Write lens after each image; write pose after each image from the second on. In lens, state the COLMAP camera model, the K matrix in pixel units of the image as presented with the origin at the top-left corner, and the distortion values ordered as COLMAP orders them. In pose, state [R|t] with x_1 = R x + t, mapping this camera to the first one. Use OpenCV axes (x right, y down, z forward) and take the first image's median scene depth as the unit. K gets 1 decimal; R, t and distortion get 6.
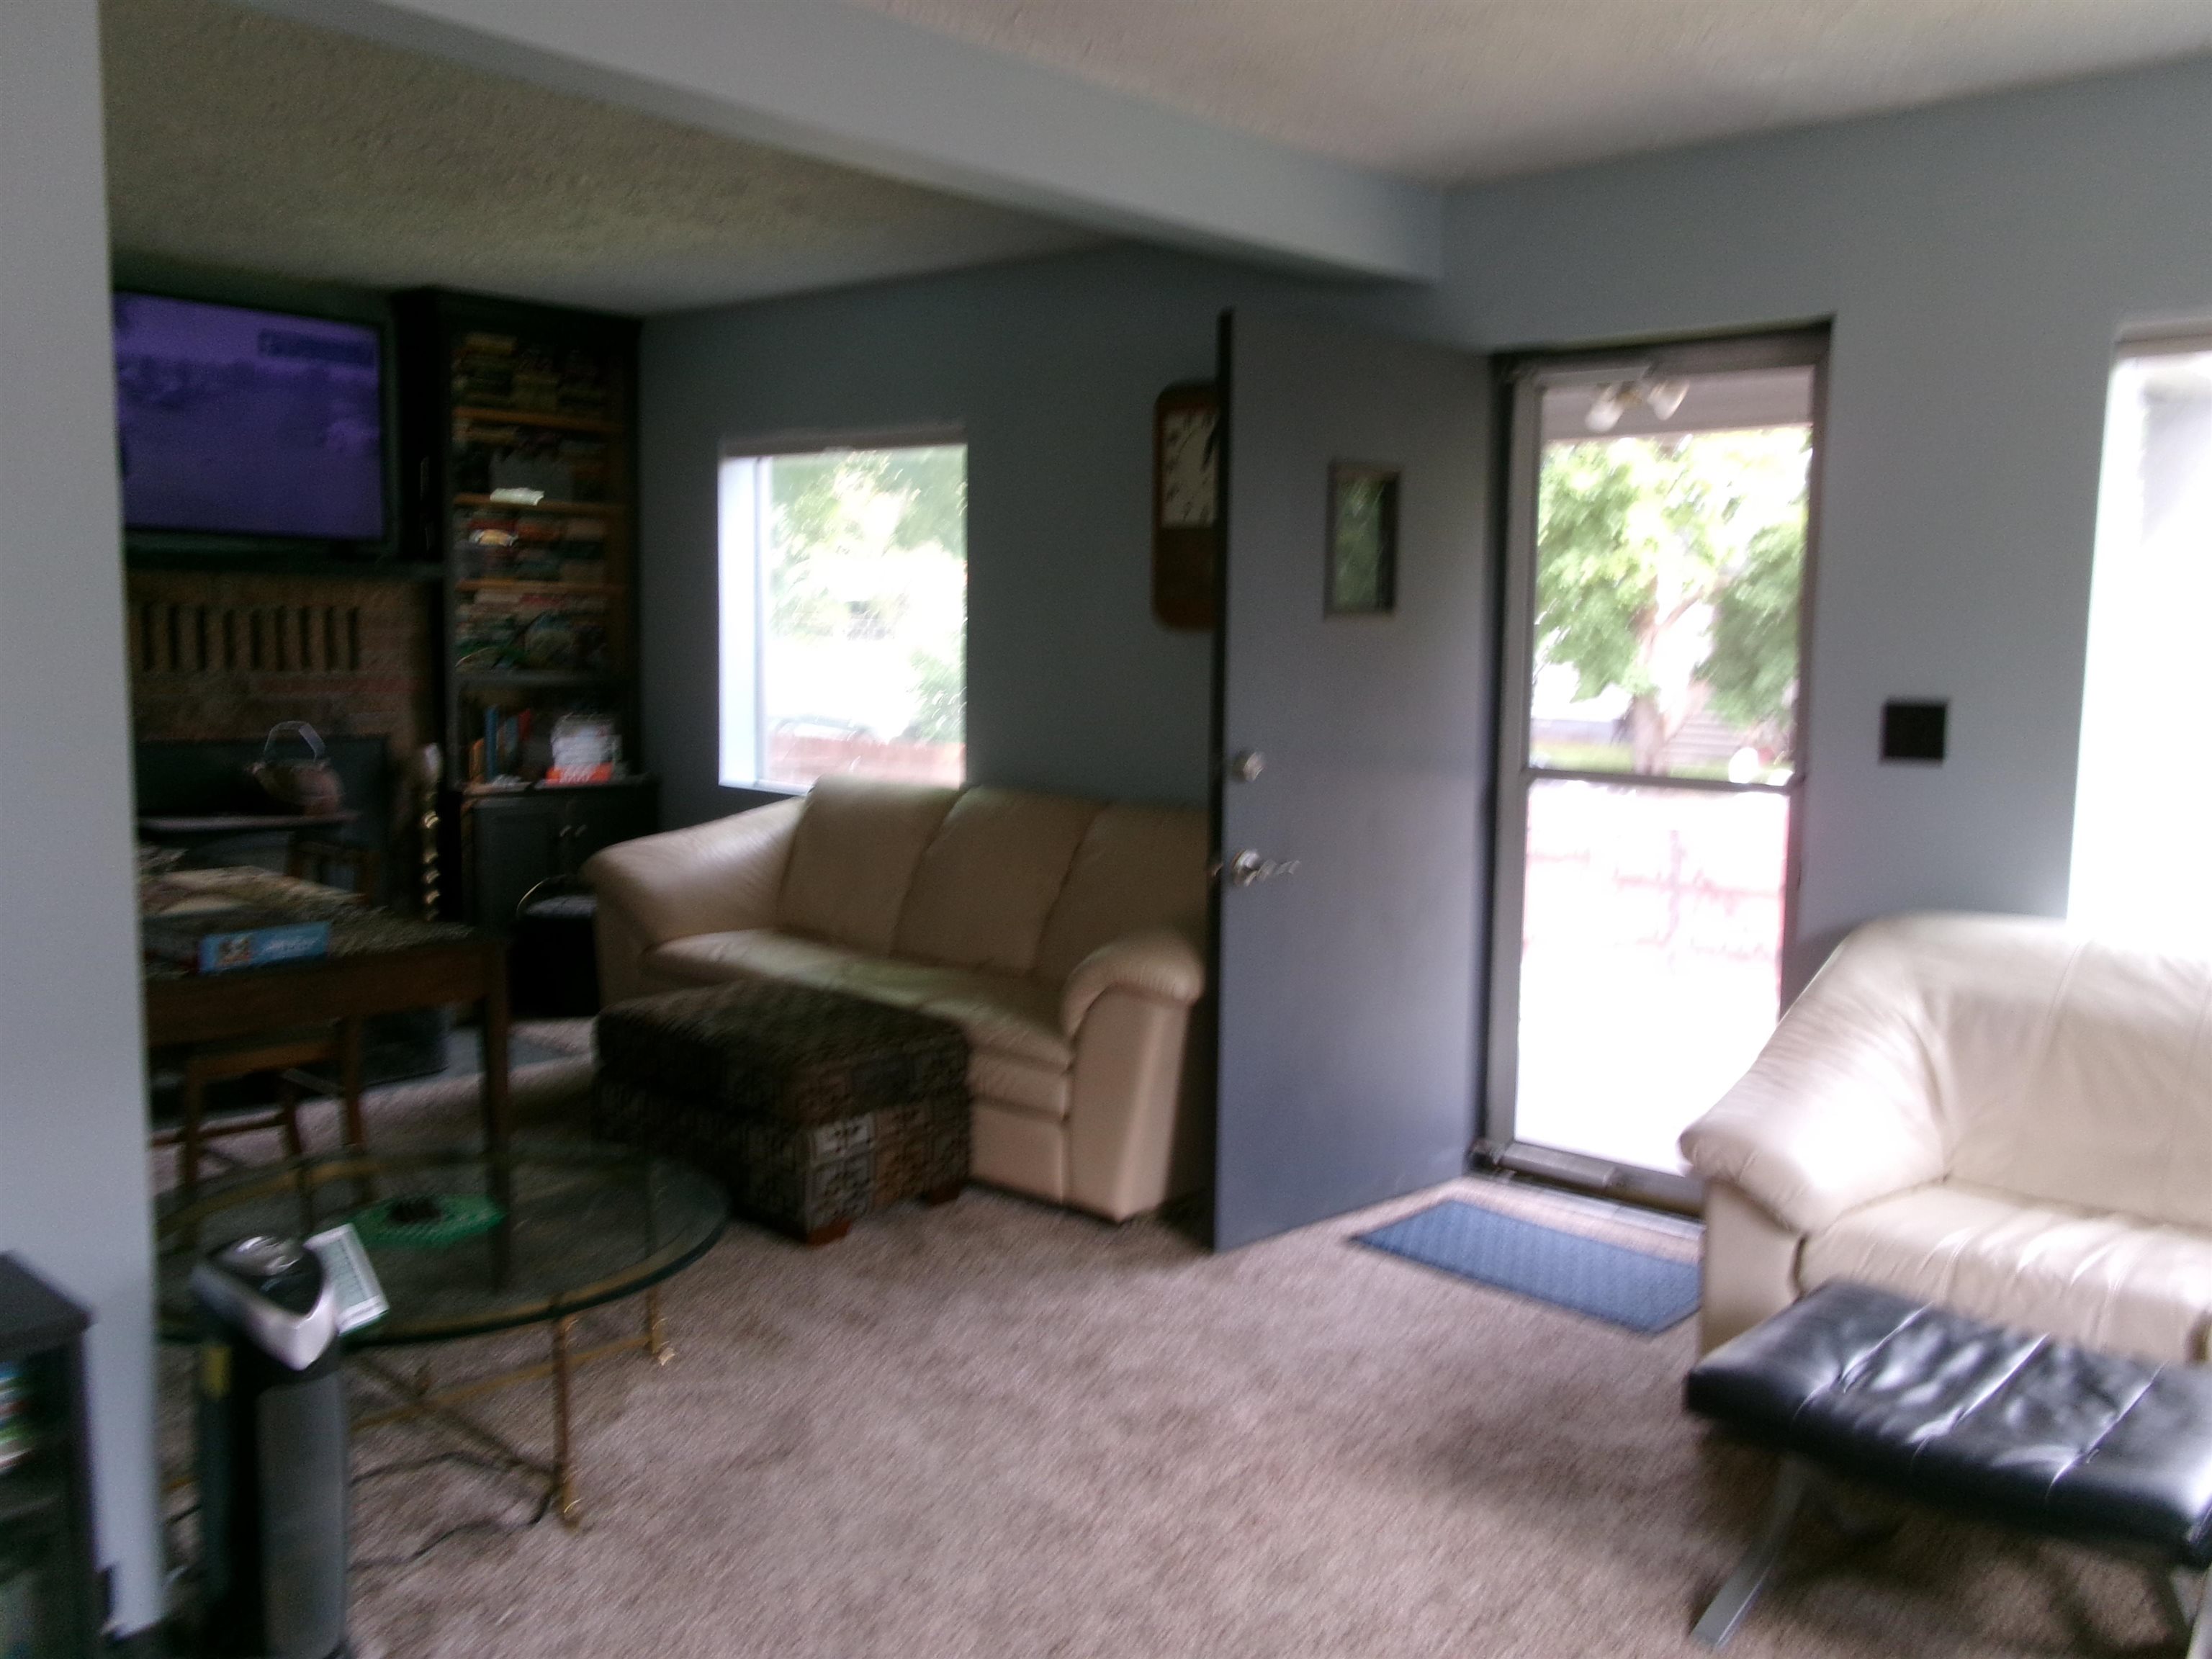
lens RADIAL K [[1859.1, 0, 1101.0], [0, 1859.1, 850.7], [0, 0, 1]] dist [0.005380, 0.020540]
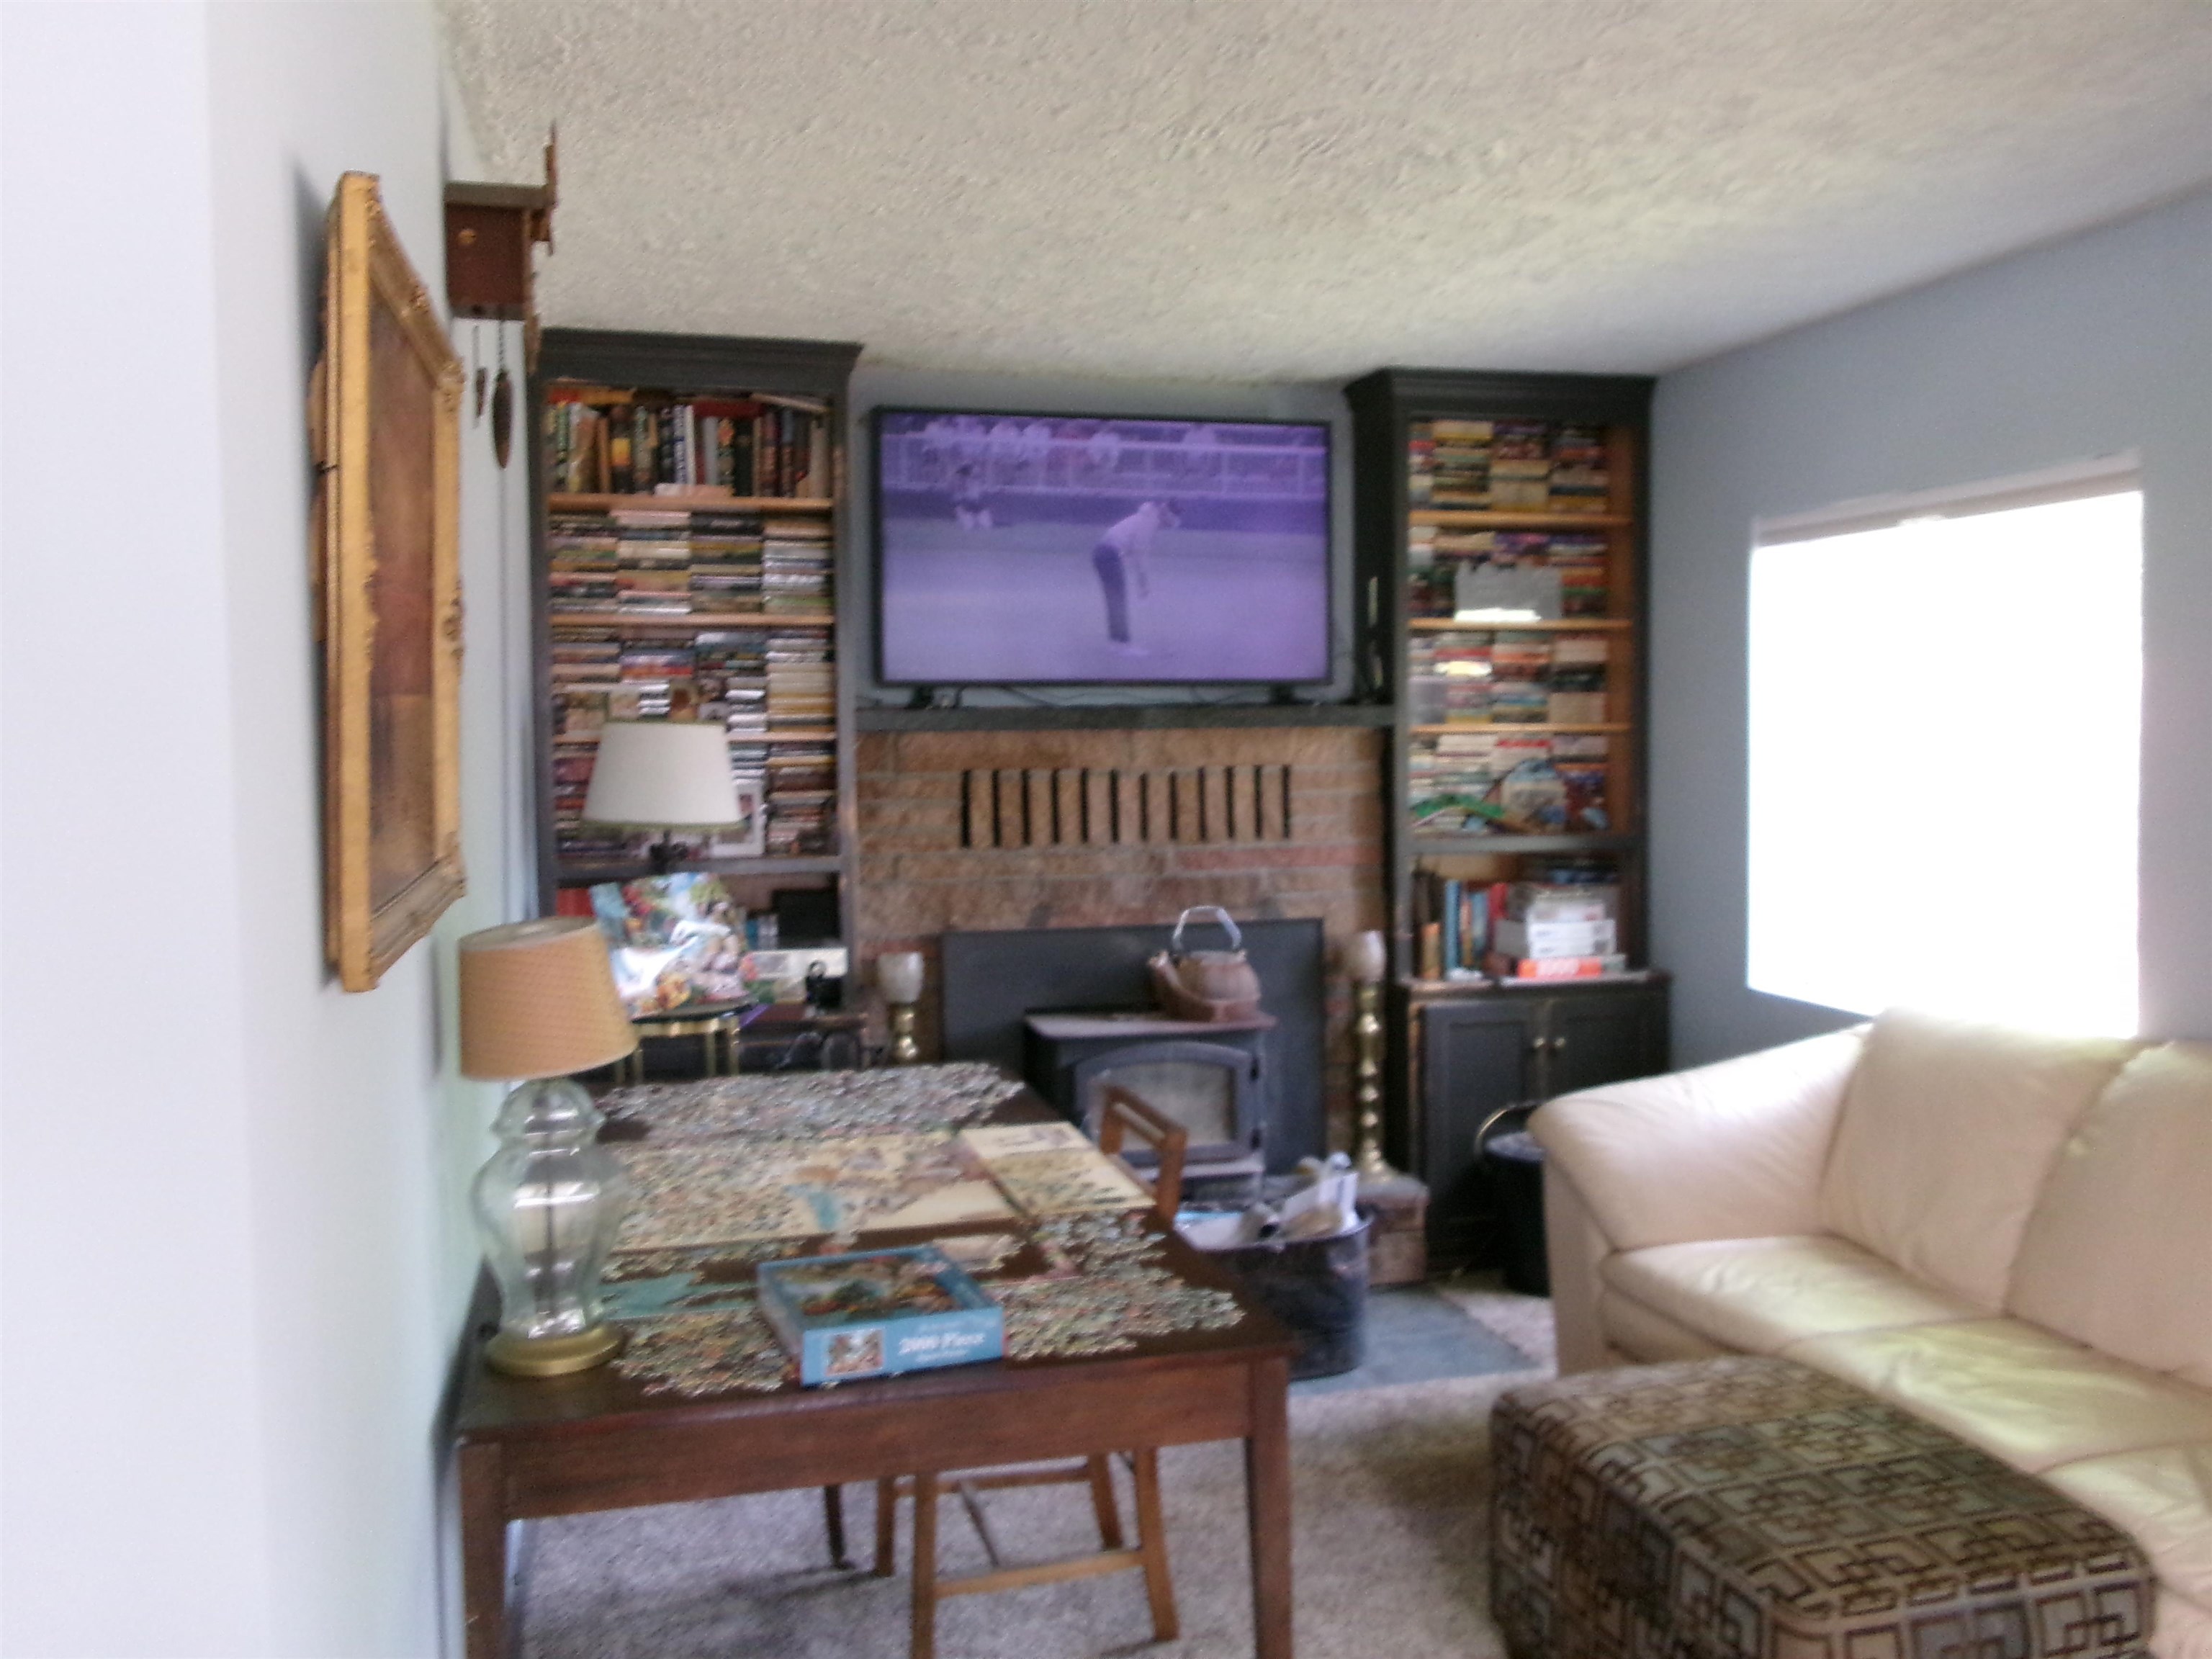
lens RADIAL K [[1859.1, 0, 1091.2], [0, 1859.1, 831.5], [0, 0, 1]] dist [0.005380, 0.020540]
pose [[0.836290, -0.003003, -0.548279, -0.022044], [-0.034682, 0.997693, -0.058364, -0.048408], [0.547189, 0.067824, 0.834257, 0.261238]]
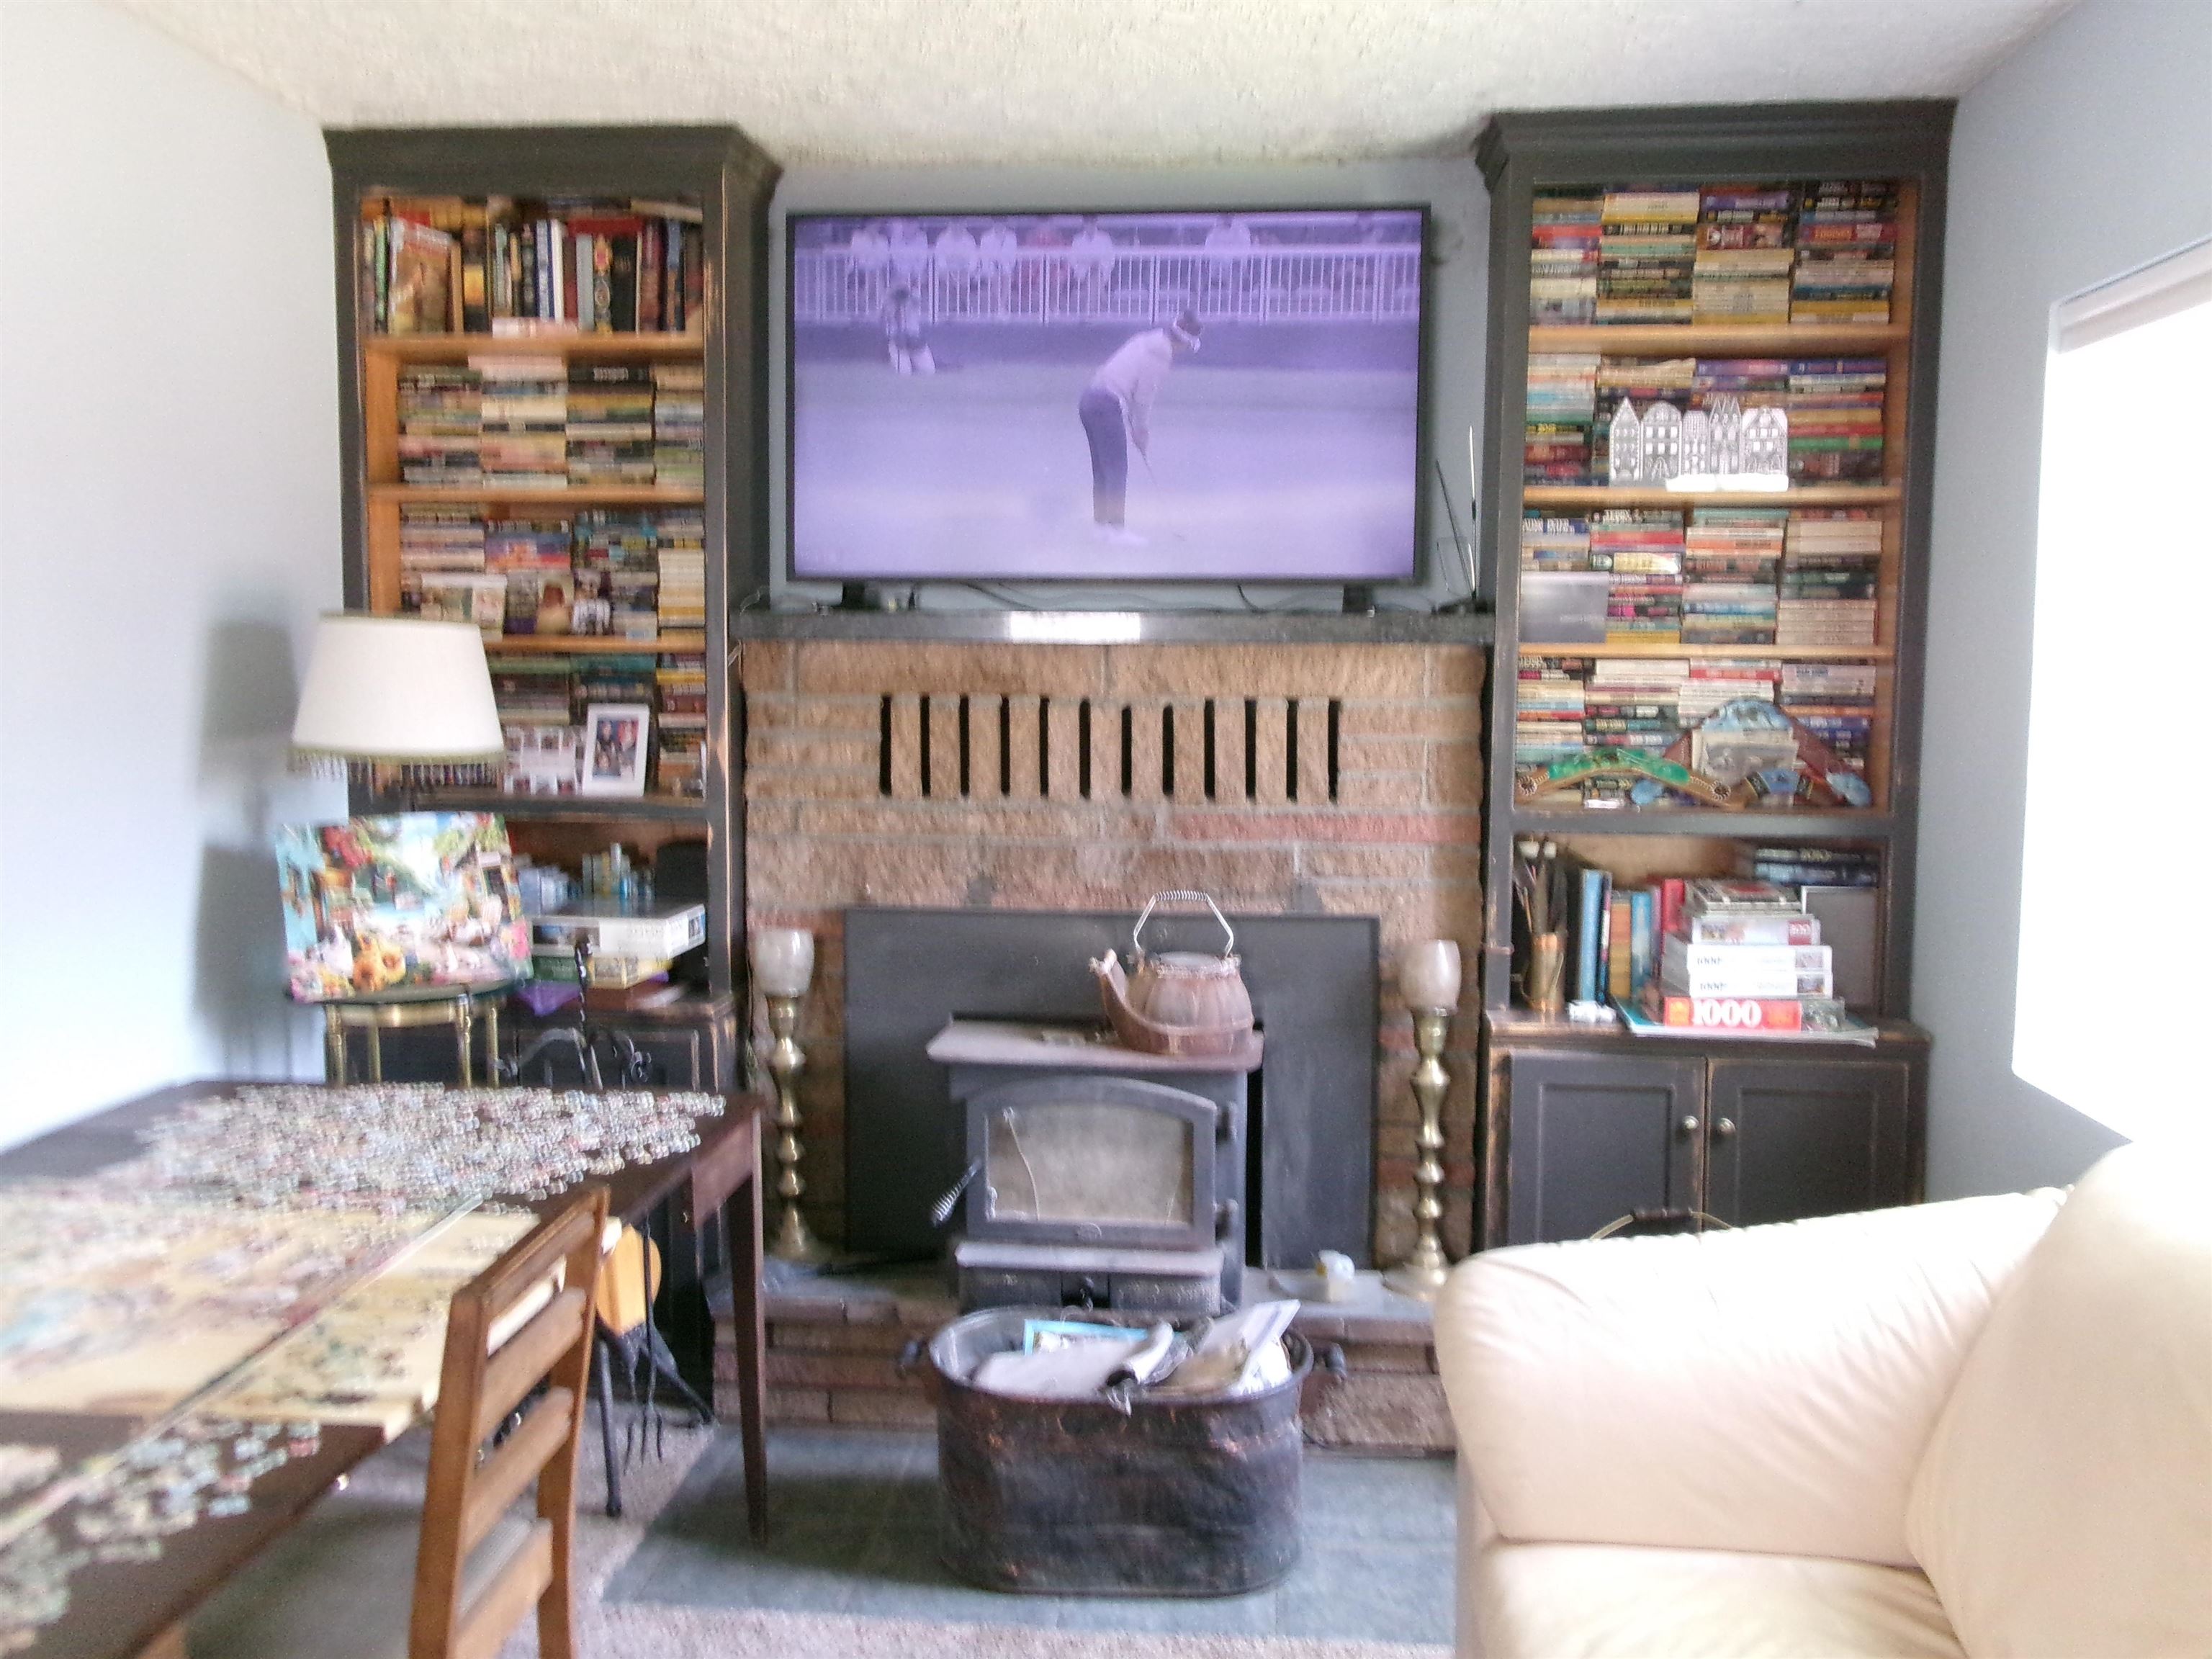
lens RADIAL K [[1859.1, 0, 1106.5], [0, 1859.1, 816.8], [0, 0, 1]] dist [0.005380, 0.020540]
pose [[0.602758, 0.049256, -0.796402, 0.020037], [-0.088069, 0.996102, -0.005048, -0.081579], [0.793049, 0.073181, 0.604746, 0.578866]]
